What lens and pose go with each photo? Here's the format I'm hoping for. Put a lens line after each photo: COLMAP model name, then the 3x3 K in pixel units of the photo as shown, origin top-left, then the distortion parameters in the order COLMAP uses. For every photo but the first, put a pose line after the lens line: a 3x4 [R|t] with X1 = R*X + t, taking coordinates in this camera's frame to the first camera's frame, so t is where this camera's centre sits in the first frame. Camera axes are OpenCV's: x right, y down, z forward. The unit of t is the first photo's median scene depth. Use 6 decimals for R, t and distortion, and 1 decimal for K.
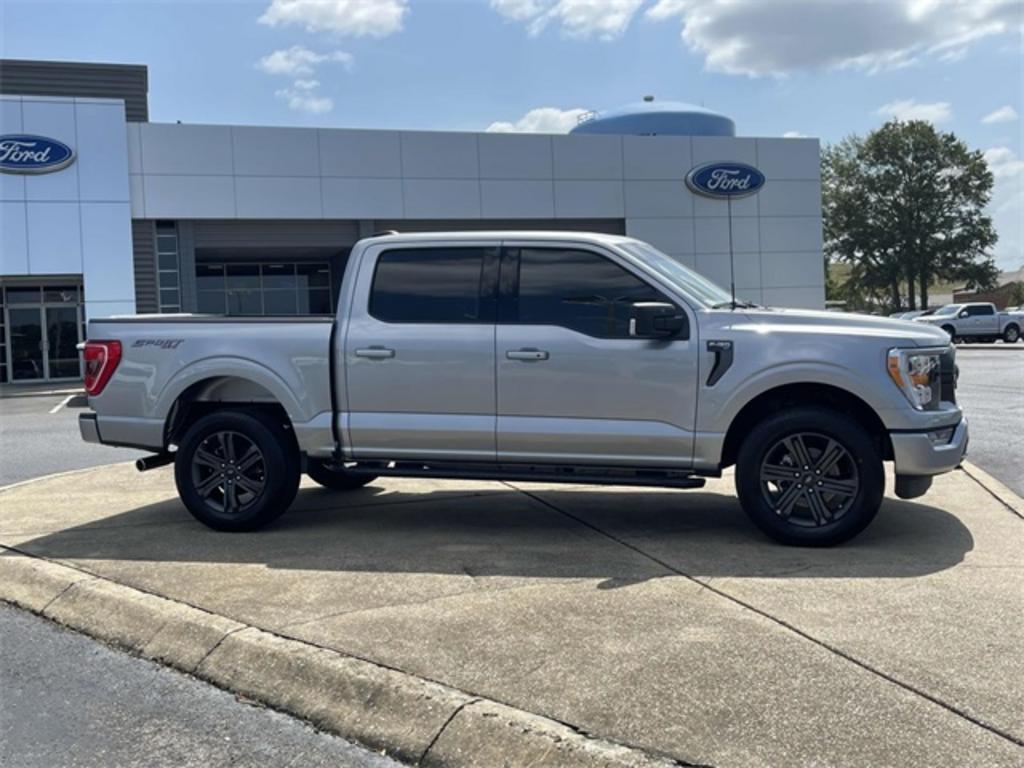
lens RADIAL K [[1073.4, 0, 515.0], [0, 1073.4, 372.4], [0, 0, 1]] dist [0.081394, -0.110999]
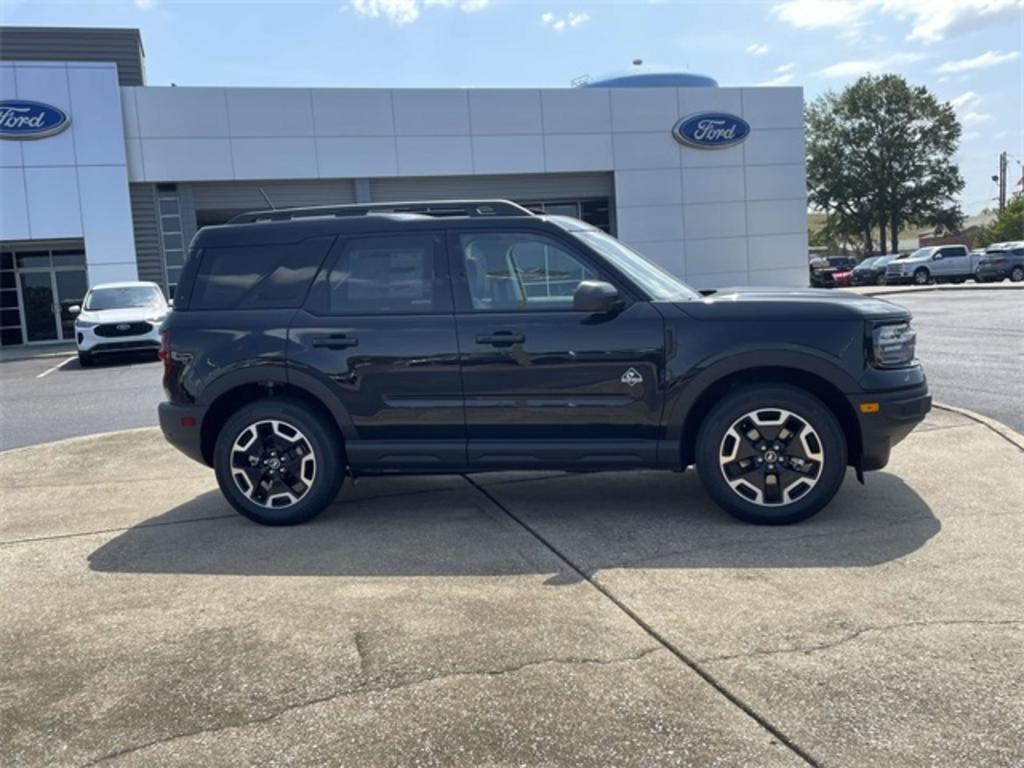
lens RADIAL K [[901.6, 0, 509.4], [0, 901.6, 387.4], [0, 0, 1]] dist [0.064092, -0.068062]
pose [[0.999481, -0.021266, -0.024205, 0.022261], [0.023070, 0.996774, 0.076876, -0.006501], [0.022492, -0.077394, 0.996747, 0.138839]]
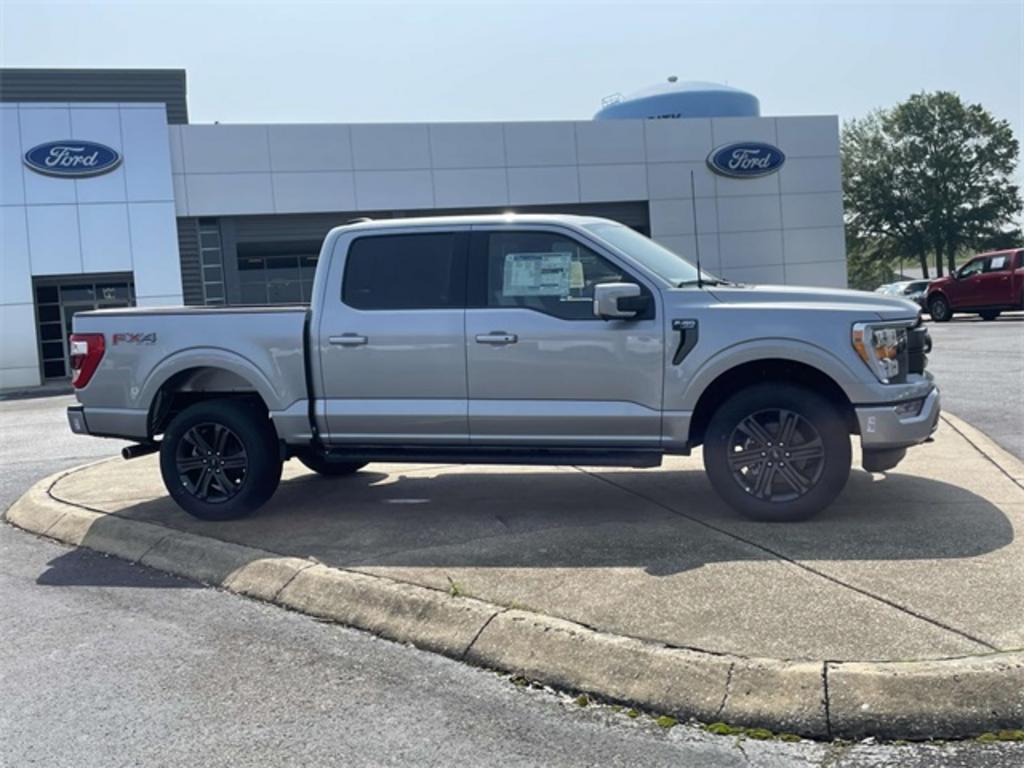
lens RADIAL K [[1078.1, 0, 516.9], [0, 1078.1, 383.5], [0, 0, 1]] dist [0.095077, -0.149252]
pose [[0.999113, -0.028292, -0.031177, 0.004586], [0.029049, 0.999288, 0.024091, 0.003781], [0.030474, -0.024975, 0.999224, -0.049875]]
